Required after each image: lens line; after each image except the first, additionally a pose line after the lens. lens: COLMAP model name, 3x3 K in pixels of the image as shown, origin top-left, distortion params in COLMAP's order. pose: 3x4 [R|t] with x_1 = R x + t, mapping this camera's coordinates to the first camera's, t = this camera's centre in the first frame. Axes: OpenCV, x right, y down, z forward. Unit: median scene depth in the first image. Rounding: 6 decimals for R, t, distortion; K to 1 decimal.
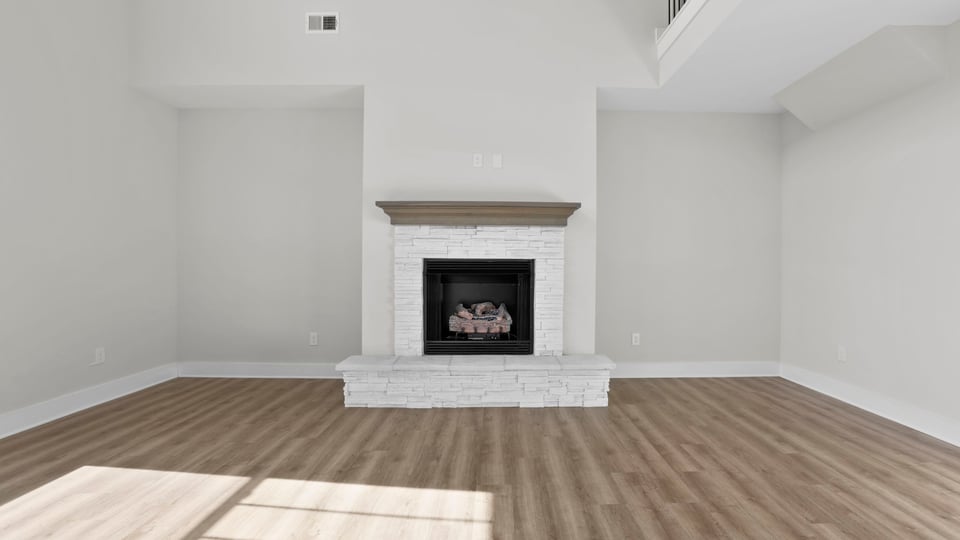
lens RADIAL K [[448.8, 0, 480.0], [0, 448.8, 270.0], [0, 0, 1]] dist [-0.025966, 0.000176]
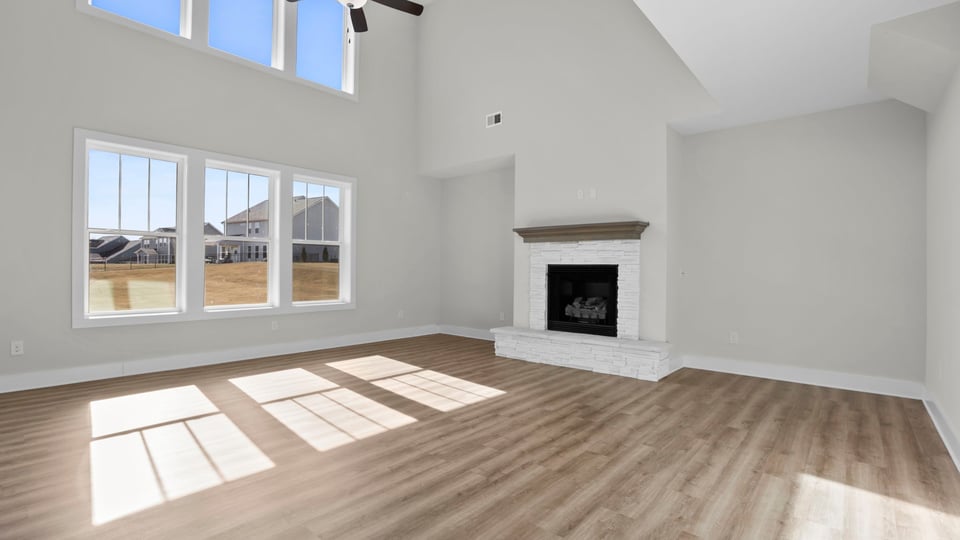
lens RADIAL K [[397.2, 0, 459.3], [0, 397.2, 269.7], [0, 0, 1]] dist [-0.000892, 0.000018]
pose [[0.759116, 0.002745, -0.650949, 0.521618], [-0.009481, 0.999932, -0.006839, 0.003354], [0.650886, 0.011363, 0.759090, -0.188582]]
